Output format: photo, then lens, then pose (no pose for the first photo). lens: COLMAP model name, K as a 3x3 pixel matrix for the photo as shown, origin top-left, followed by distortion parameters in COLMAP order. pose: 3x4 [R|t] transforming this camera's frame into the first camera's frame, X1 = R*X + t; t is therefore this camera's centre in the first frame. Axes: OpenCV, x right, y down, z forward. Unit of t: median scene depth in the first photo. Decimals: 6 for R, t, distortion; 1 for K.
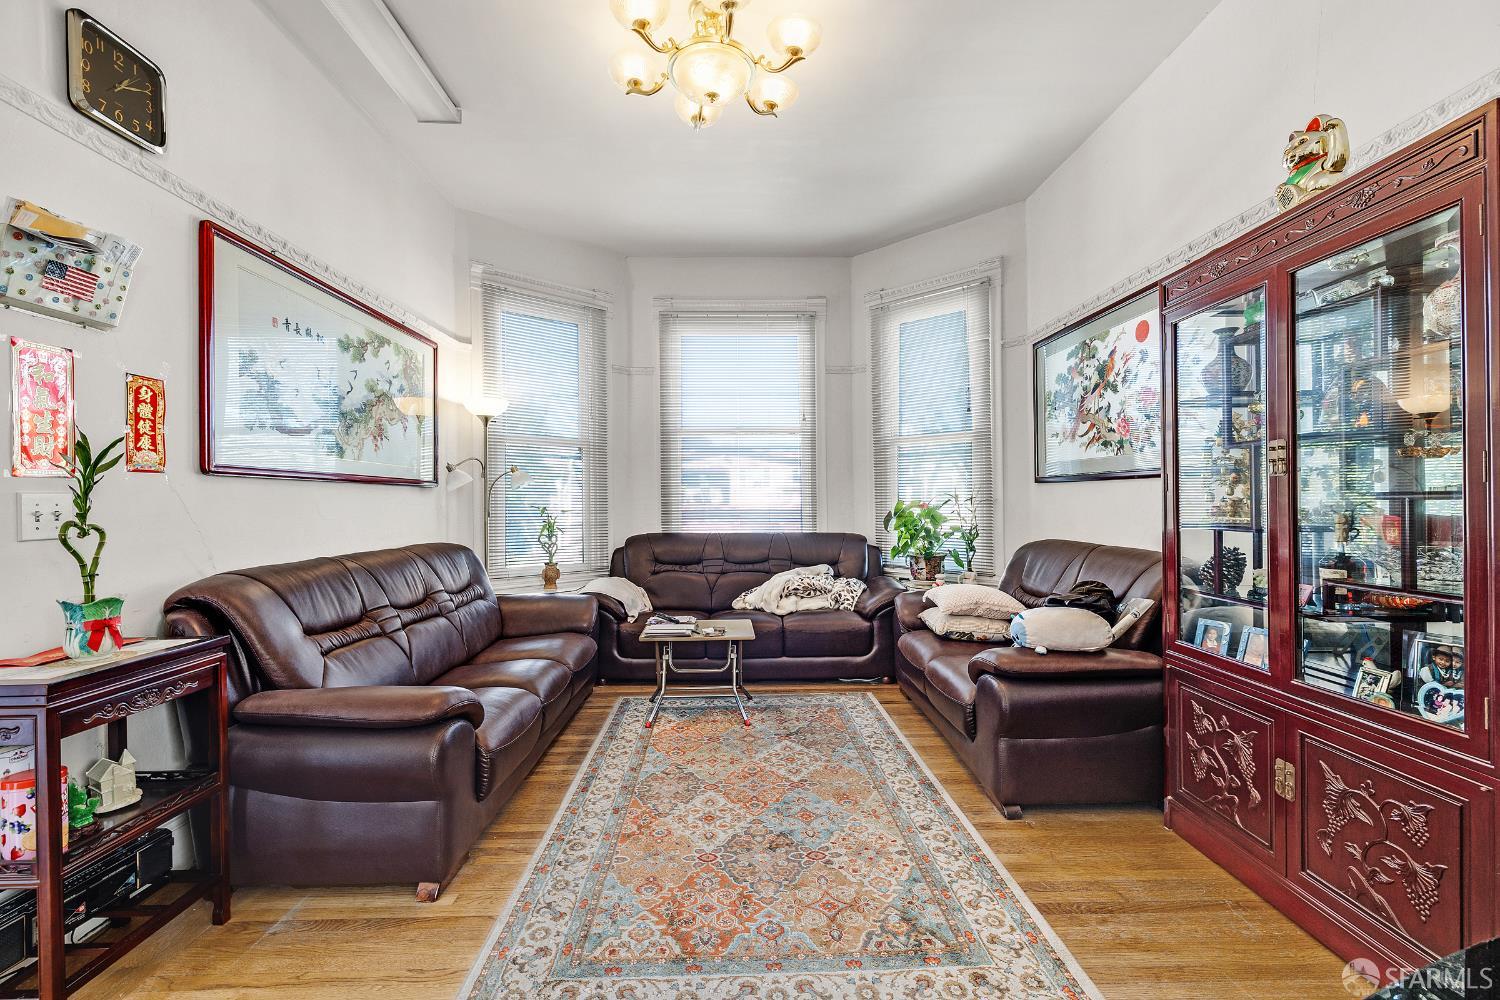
lens RADIAL K [[624.5, 0, 744.7], [0, 624.5, 498.0], [0, 0, 1]] dist [-0.001702, -0.000391]
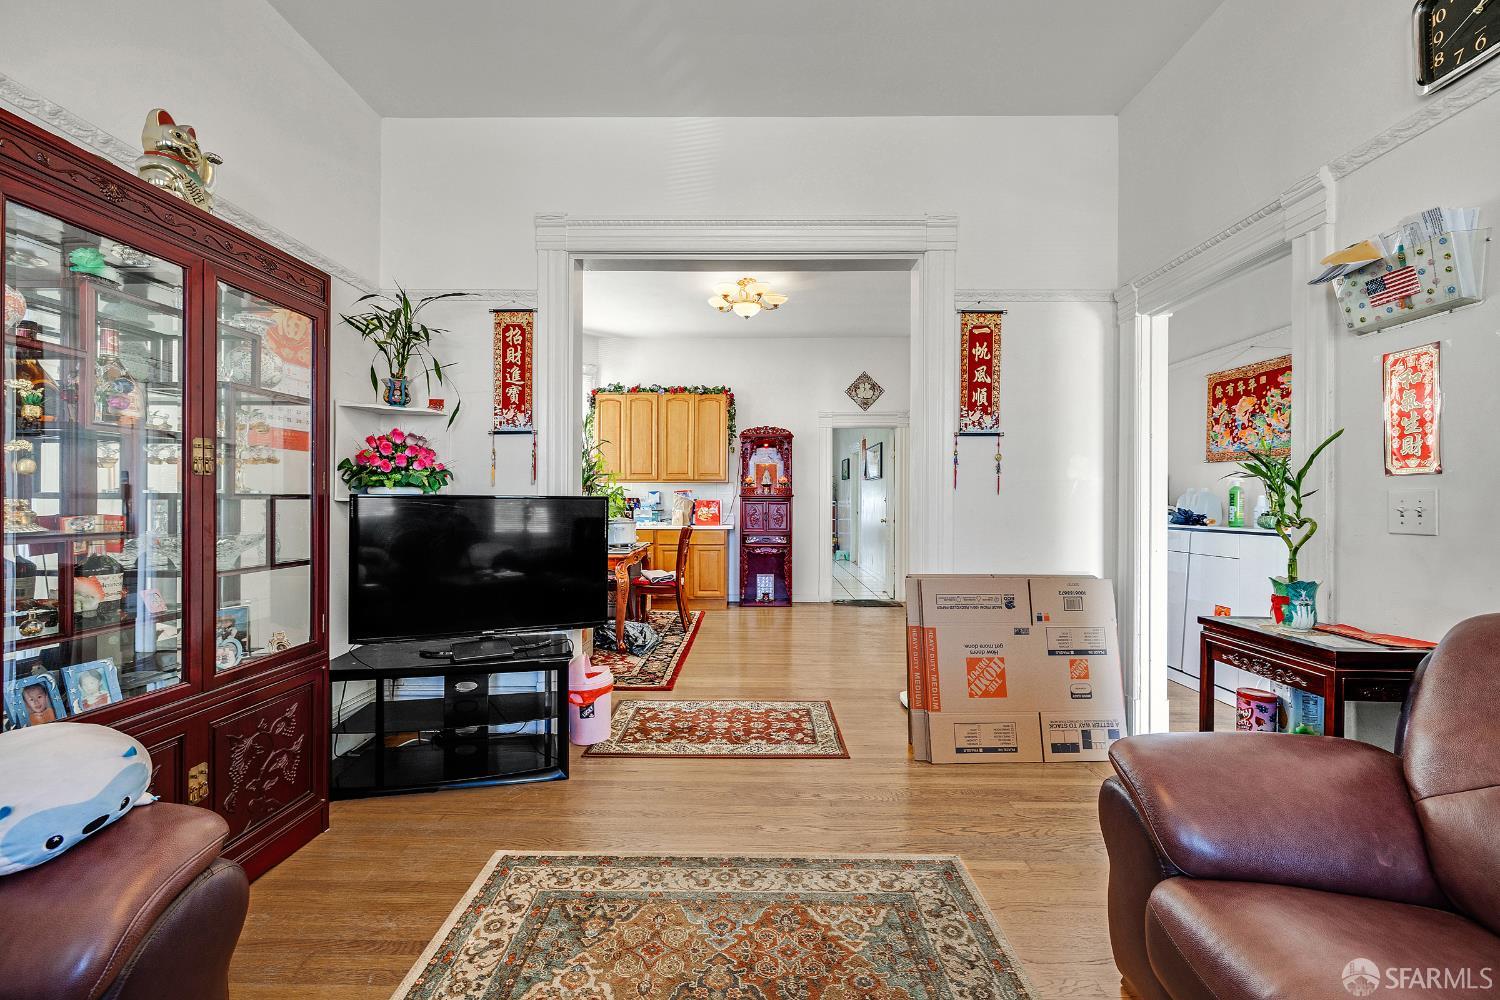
lens RADIAL K [[624.5, 0, 748.9], [0, 624.5, 501.9], [0, 0, 1]] dist [-0.001702, -0.000391]
pose [[-0.999326, 0.002191, 0.036633, -0.042003], [0.002108, 0.999995, -0.002317, 0.012424], [-0.036638, -0.002238, -0.999326, 2.071430]]
